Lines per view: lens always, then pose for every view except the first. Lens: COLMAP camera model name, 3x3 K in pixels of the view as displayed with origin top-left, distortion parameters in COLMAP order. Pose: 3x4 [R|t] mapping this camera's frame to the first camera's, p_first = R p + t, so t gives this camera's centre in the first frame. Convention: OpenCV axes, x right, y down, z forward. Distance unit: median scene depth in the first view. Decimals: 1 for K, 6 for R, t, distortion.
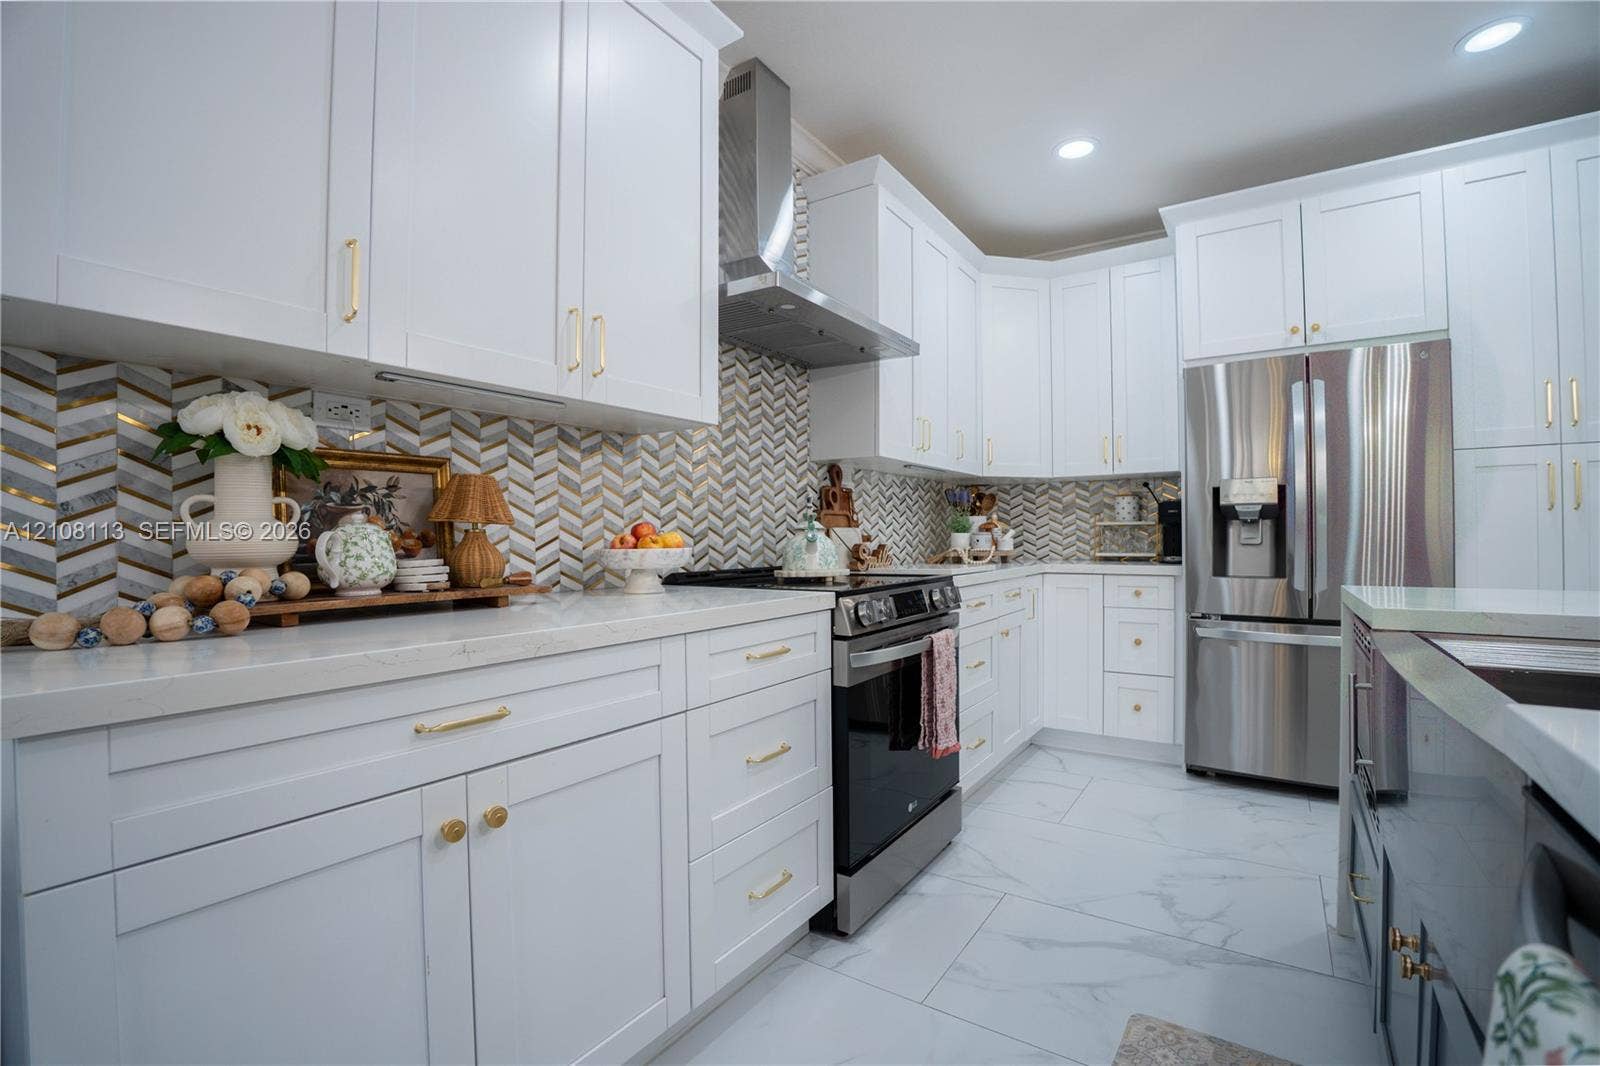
lens RADIAL K [[704.3, 0, 796.6], [0, 704.3, 536.3], [0, 0, 1]] dist [-0.071384, 0.014722]
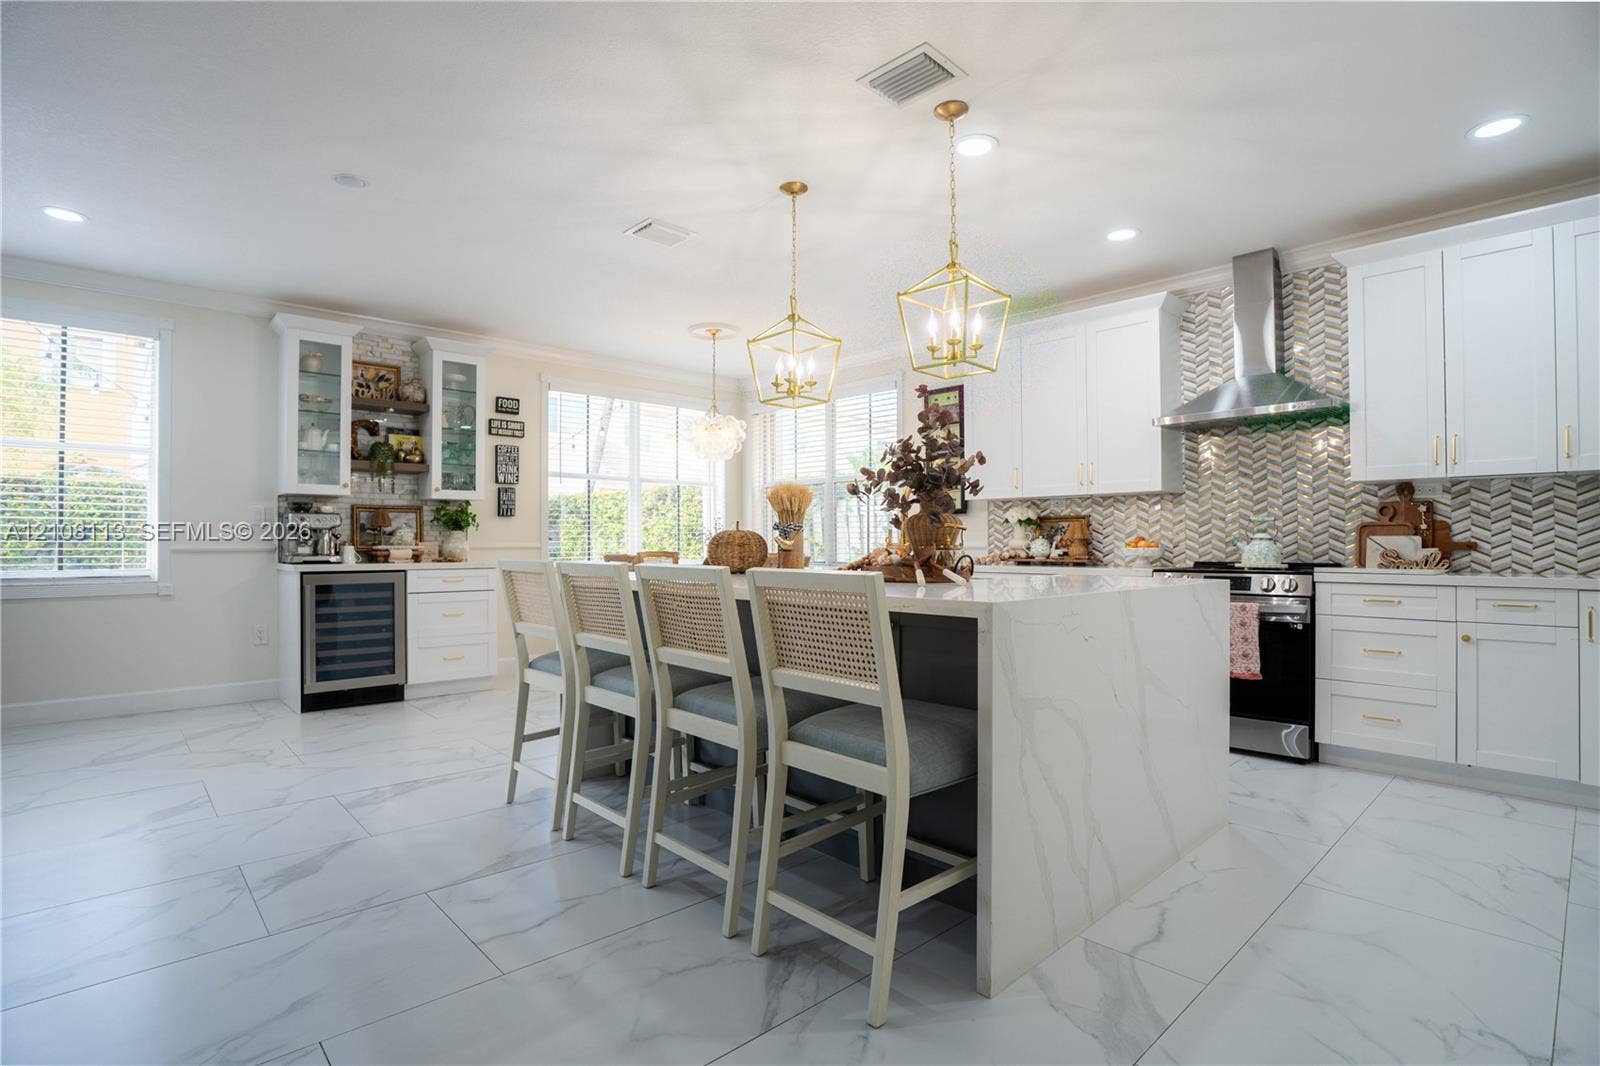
lens RADIAL K [[773.3, 0, 800.0], [0, 773.3, 533.0], [0, 0, 1]] dist [-0.059962, 0.019884]
pose [[-0.216219, -0.004238, -0.976336, 1.983968], [0.003478, 0.999981, -0.005111, -0.017855], [0.976339, -0.004501, -0.216201, 0.355901]]
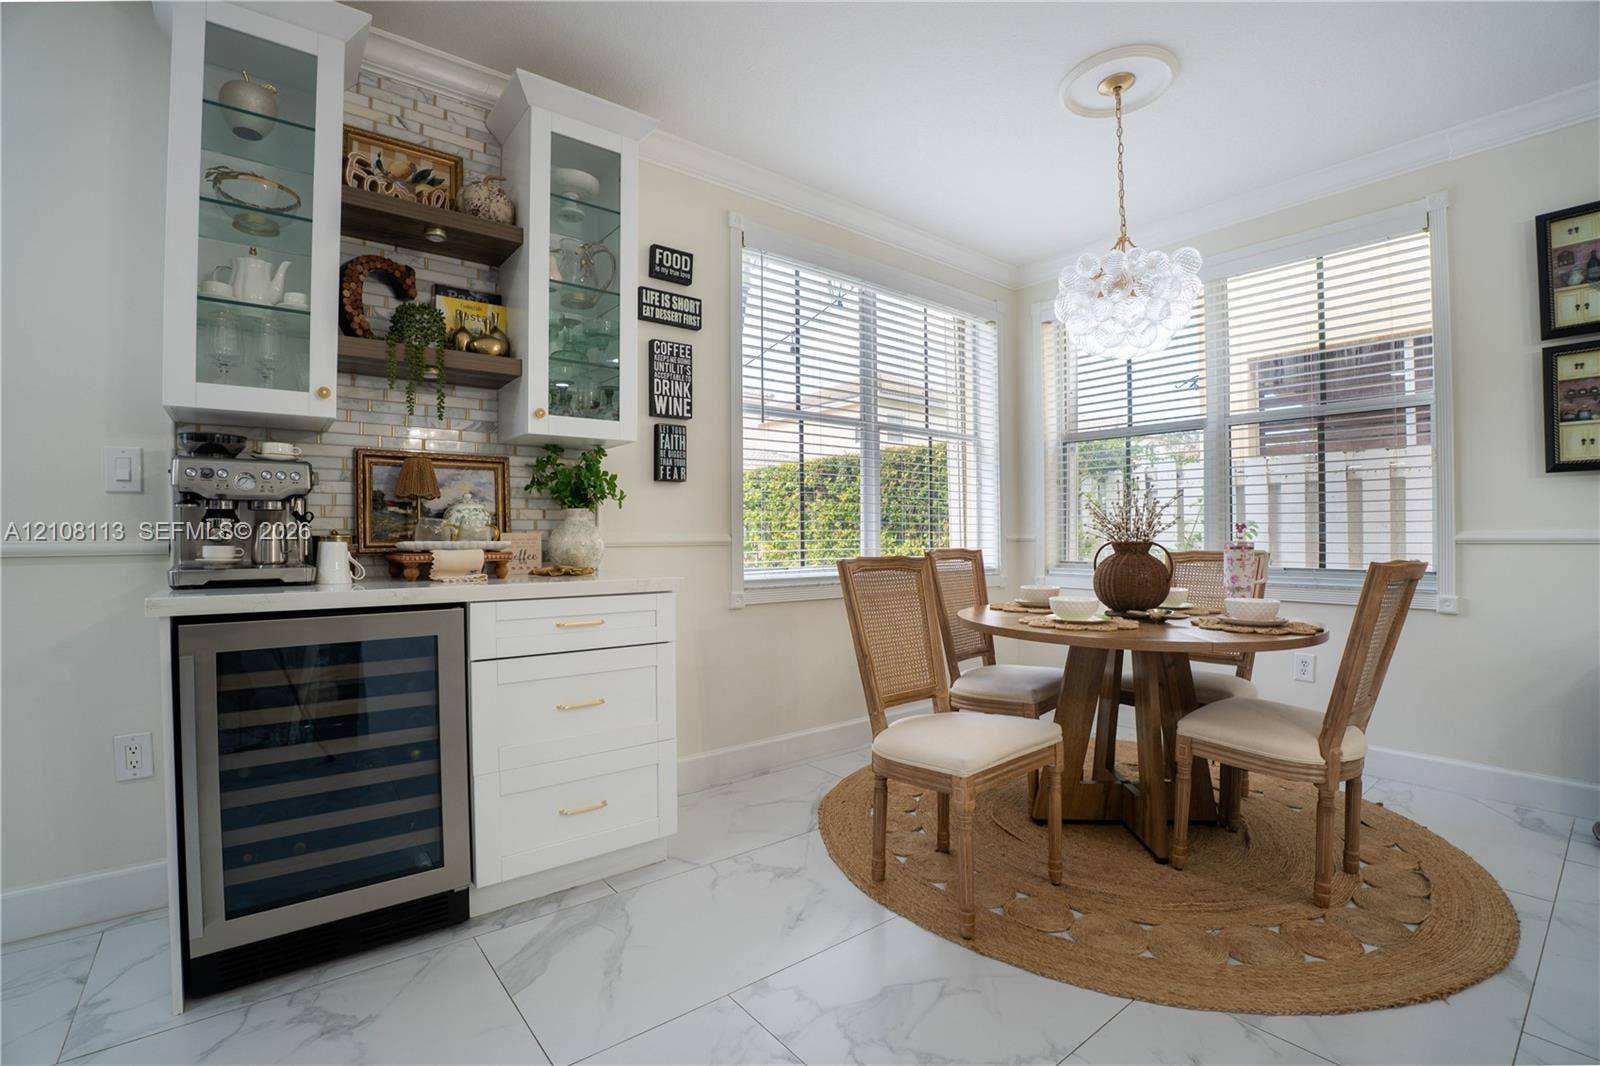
lens RADIAL K [[704.3, 0, 796.6], [0, 704.3, 536.3], [0, 0, 1]] dist [-0.071384, 0.014722]
pose [[-0.291294, 0.009846, -0.956583, 0.693827], [0.006269, 0.999945, 0.008384, -0.006040], [0.956613, -0.003554, -0.291340, -0.665921]]
